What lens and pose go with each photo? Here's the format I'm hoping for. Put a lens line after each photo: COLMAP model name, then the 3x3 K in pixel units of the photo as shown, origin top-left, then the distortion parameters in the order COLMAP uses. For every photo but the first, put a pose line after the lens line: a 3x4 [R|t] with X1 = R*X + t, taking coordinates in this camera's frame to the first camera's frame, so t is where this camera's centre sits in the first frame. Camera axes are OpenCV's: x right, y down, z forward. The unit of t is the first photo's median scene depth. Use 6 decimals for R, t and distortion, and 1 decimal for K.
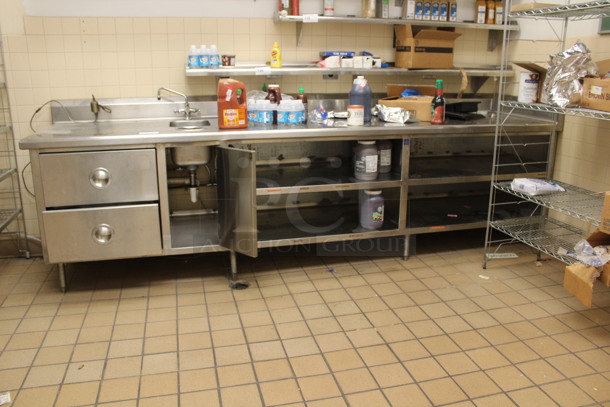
lens RADIAL K [[505.2, 0, 305.0], [0, 505.2, 204.0], [0, 0, 1]] dist [-0.006301, -0.000197]
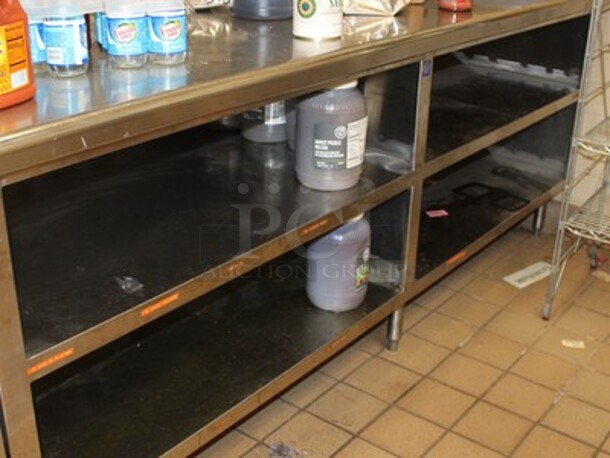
lens RADIAL K [[795.0, 0, 304.0], [0, 795.0, 229.0], [0, 0, 1]] dist [-0.131877, 0.000000]
pose [[0.795913, -0.232113, 0.559148, -0.209516], [0.141803, 0.969366, 0.200553, -0.130417], [-0.588570, -0.080334, 0.804445, 0.548512]]
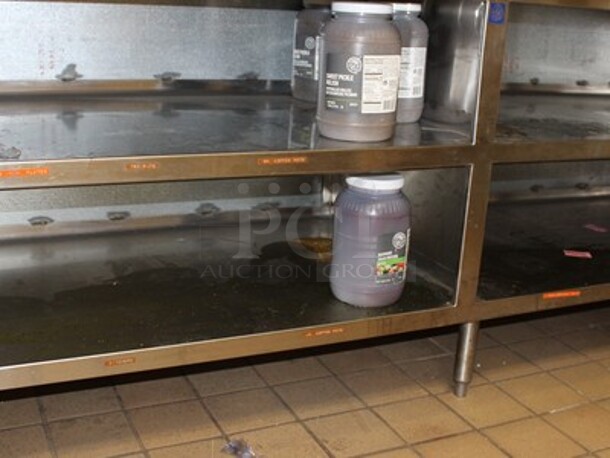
lens RADIAL K [[795.0, 0, 306.8], [0, 795.0, 227.0], [0, 0, 1]] dist [-0.131877, 0.000000]
pose [[0.981917, -0.004509, 0.189256, 0.005164], [0.001153, 0.999840, 0.017840, -0.006323], [-0.189306, -0.017299, 0.981766, 0.541362]]
